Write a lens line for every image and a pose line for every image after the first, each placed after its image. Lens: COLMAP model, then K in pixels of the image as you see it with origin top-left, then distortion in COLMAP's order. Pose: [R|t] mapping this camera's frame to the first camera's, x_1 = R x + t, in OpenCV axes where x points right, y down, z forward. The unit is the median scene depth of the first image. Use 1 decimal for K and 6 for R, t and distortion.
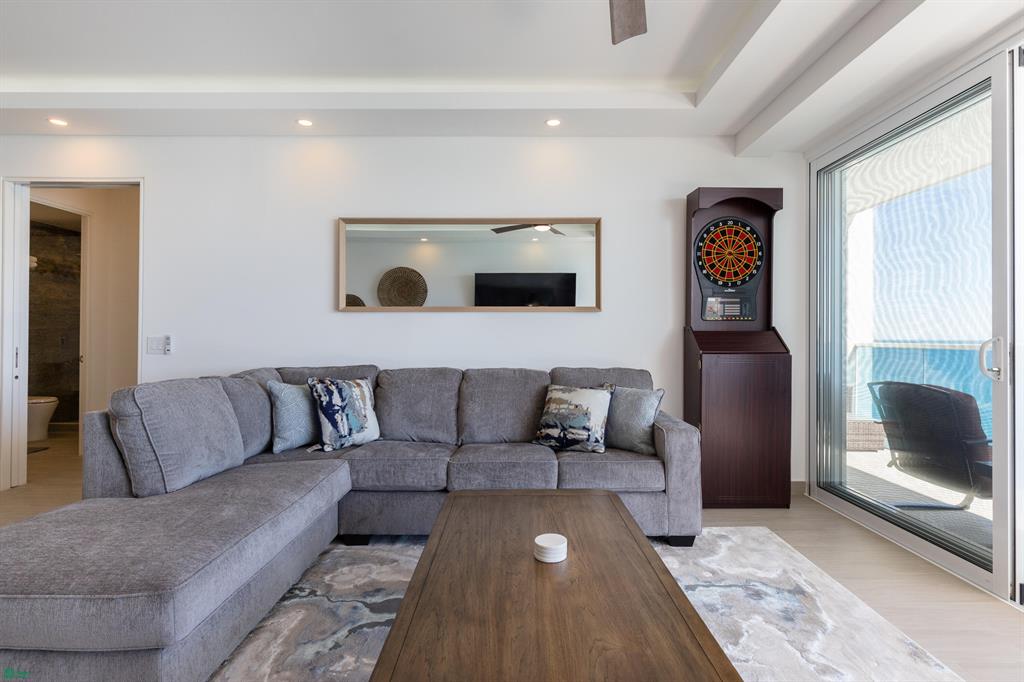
lens RADIAL K [[488.9, 0, 523.0], [0, 488.9, 336.4], [0, 0, 1]] dist [-0.000546, -0.001505]
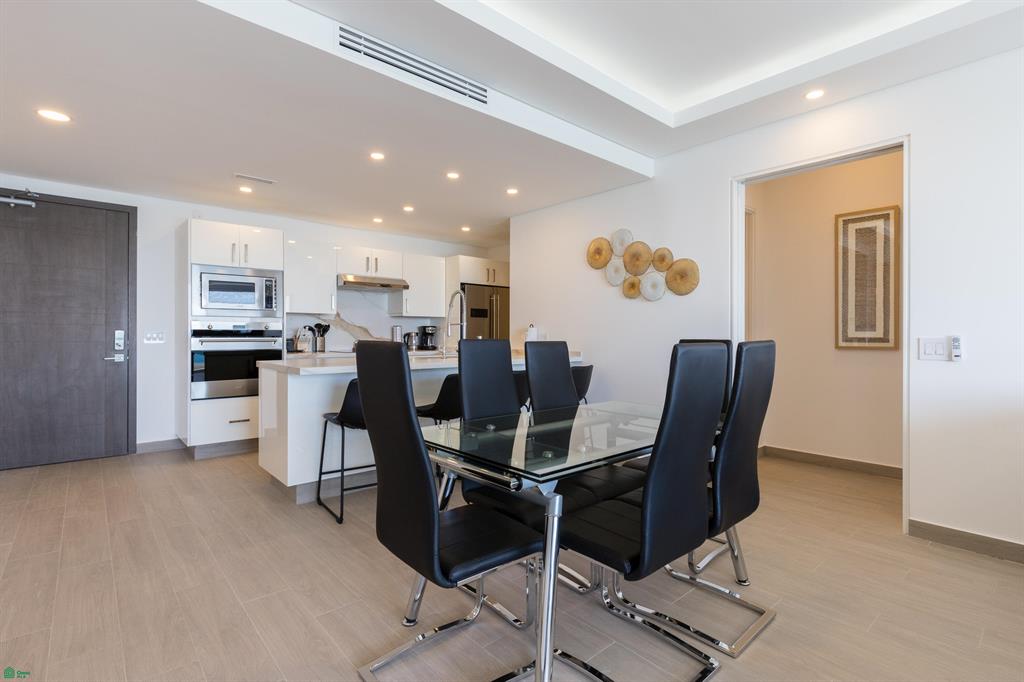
lens RADIAL K [[488.9, 0, 517.2], [0, 488.9, 337.6], [0, 0, 1]] dist [-0.000546, -0.001505]
pose [[0.659284, 0.001095, -0.751893, -0.732677], [0.003702, 0.999982, 0.004702, -0.006432], [0.751885, -0.005883, 0.659268, 0.009009]]
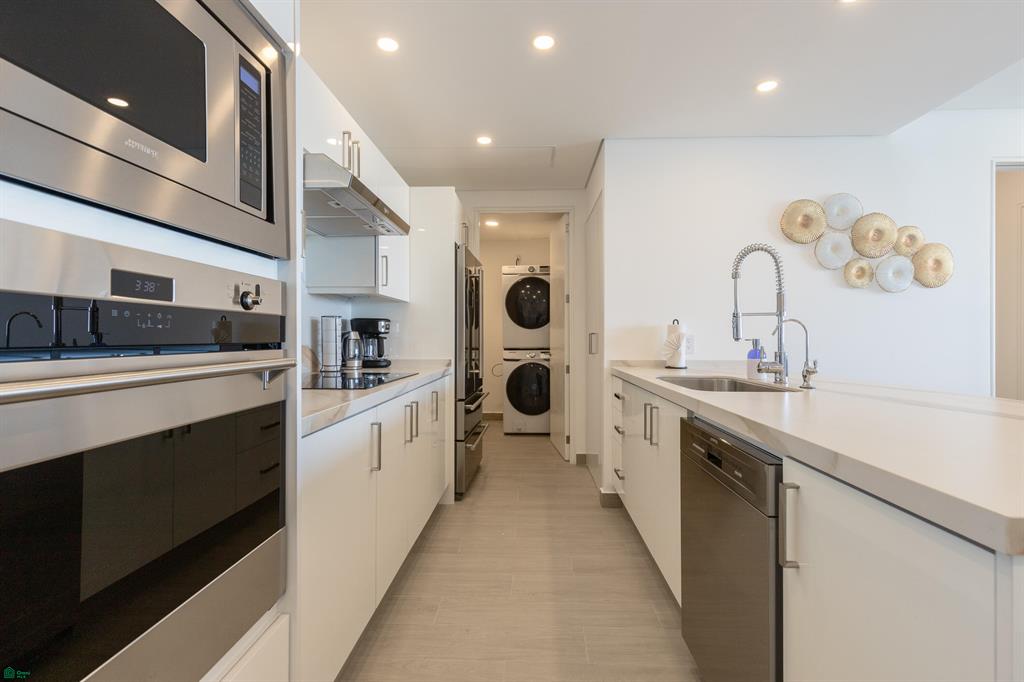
lens RADIAL K [[460.6, 0, 516.6], [0, 460.6, 338.8], [0, 0, 1]] dist [0.004782, -0.001053]
pose [[0.999384, -0.003954, -0.034877, -2.305459], [0.004216, 0.999963, 0.007456, -0.011395], [0.034846, -0.007599, 0.999364, 0.158139]]
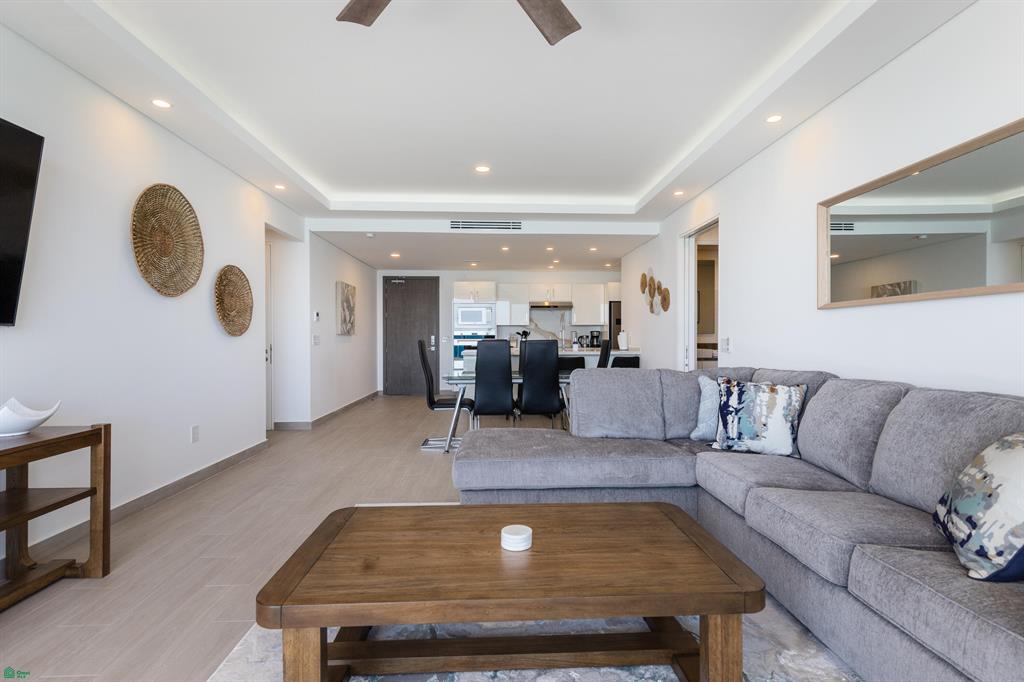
lens RADIAL K [[488.9, 0, 516.3], [0, 488.9, 339.3], [0, 0, 1]] dist [-0.000546, -0.001505]
pose [[0.045320, 0.000581, -0.998972, 0.583127], [0.007210, 0.999974, 0.000909, -0.001969], [0.998947, -0.007244, 0.045314, 0.493670]]
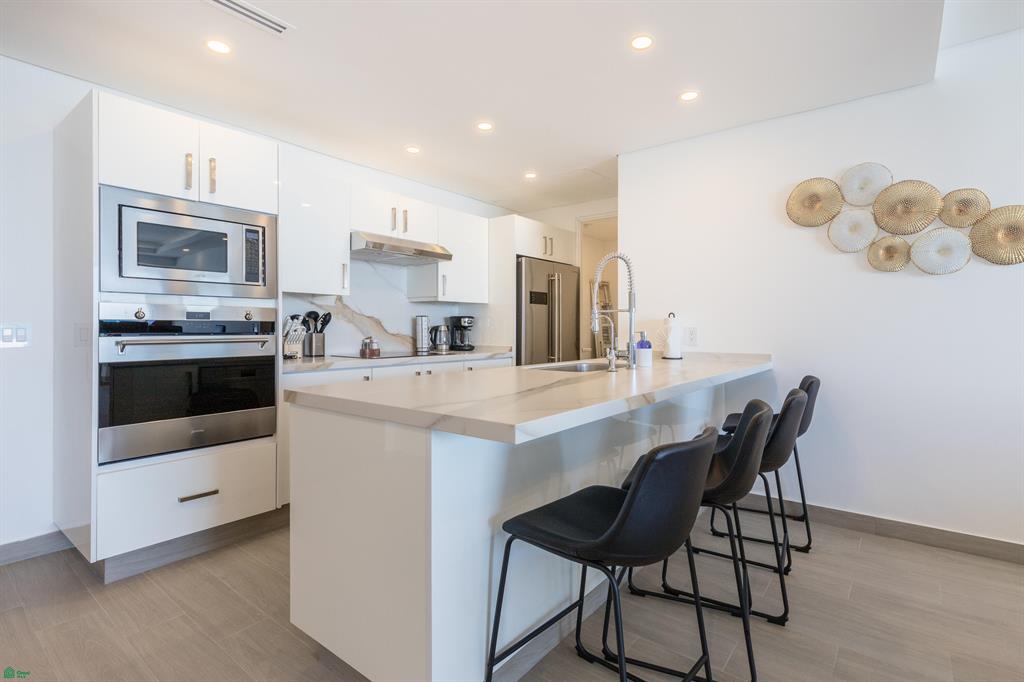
lens RADIAL K [[488.9, 0, 517.3], [0, 488.9, 329.0], [0, 0, 1]] dist [-0.000546, -0.001505]
pose [[0.787244, -0.003987, -0.616629, -1.569980], [0.006740, 0.999975, 0.002139, -0.011719], [0.616605, -0.005840, 0.787251, 0.057505]]
